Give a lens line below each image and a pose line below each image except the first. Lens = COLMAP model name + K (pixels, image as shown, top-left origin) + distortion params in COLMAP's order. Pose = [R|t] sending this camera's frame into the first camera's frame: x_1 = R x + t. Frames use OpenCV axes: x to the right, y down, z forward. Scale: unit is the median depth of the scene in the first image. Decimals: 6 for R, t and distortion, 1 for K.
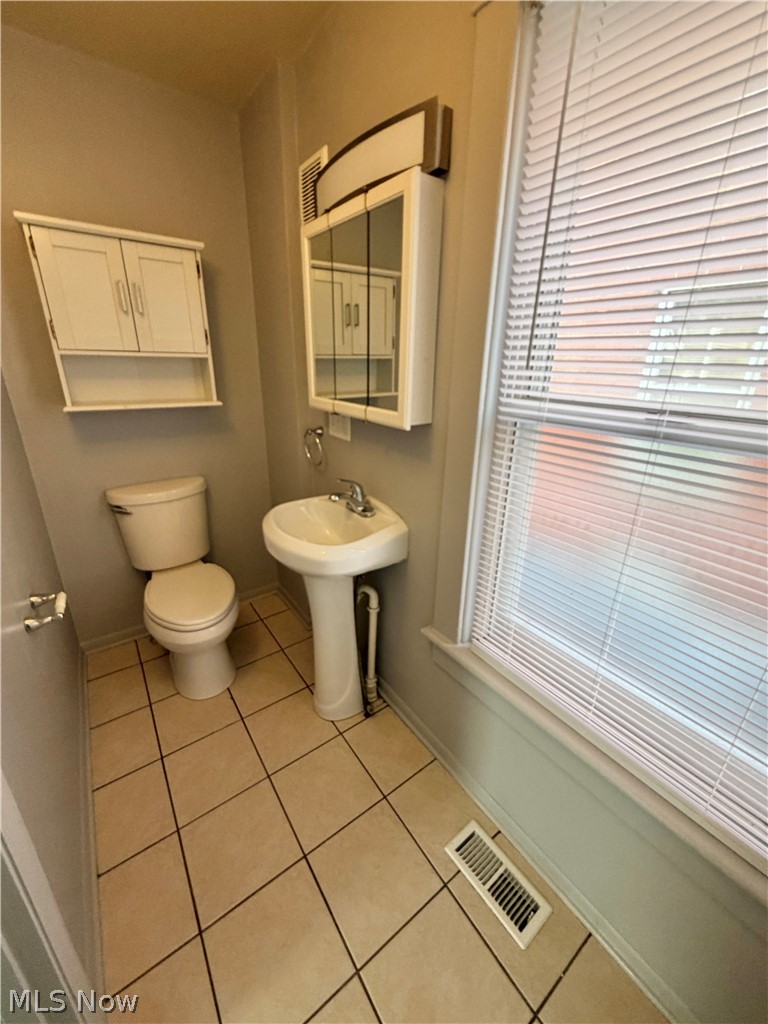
lens RADIAL K [[408.4, 0, 383.3], [0, 408.4, 507.8], [0, 0, 1]] dist [0.001007, 0.000186]
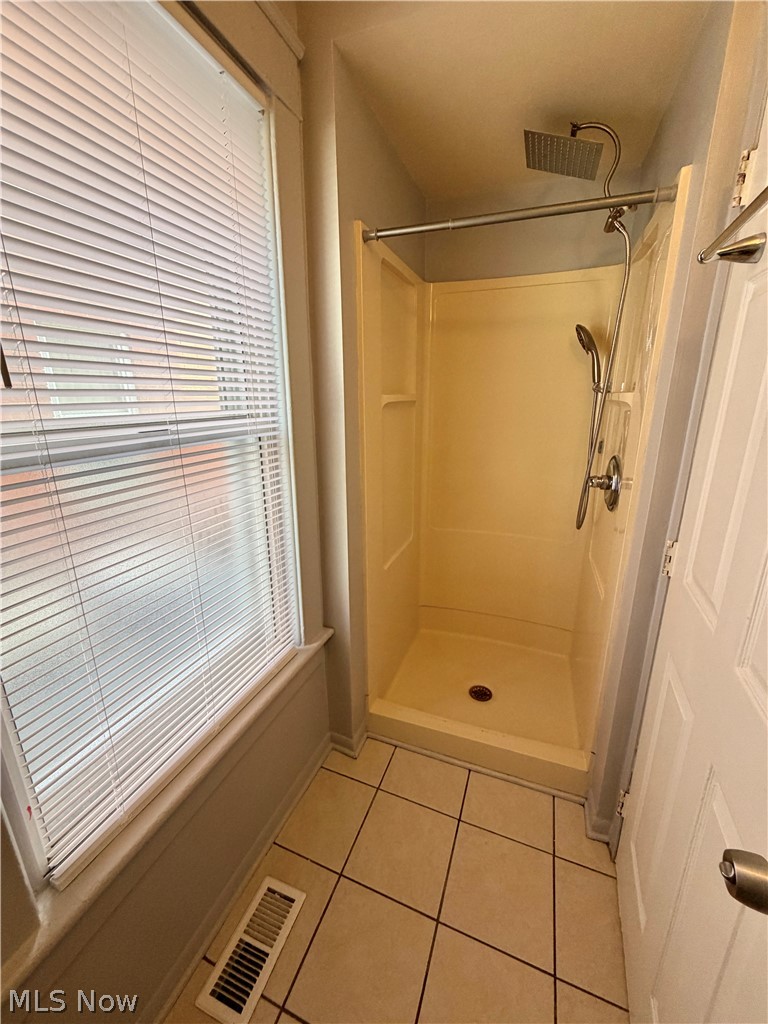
lens RADIAL K [[408.4, 0, 383.3], [0, 408.4, 507.8], [0, 0, 1]] dist [0.001007, 0.000186]
pose [[-0.550713, -0.244798, 0.797991, -0.386117], [0.279785, 0.846582, 0.452791, -0.250495], [-0.786407, 0.472623, -0.397733, 0.729520]]
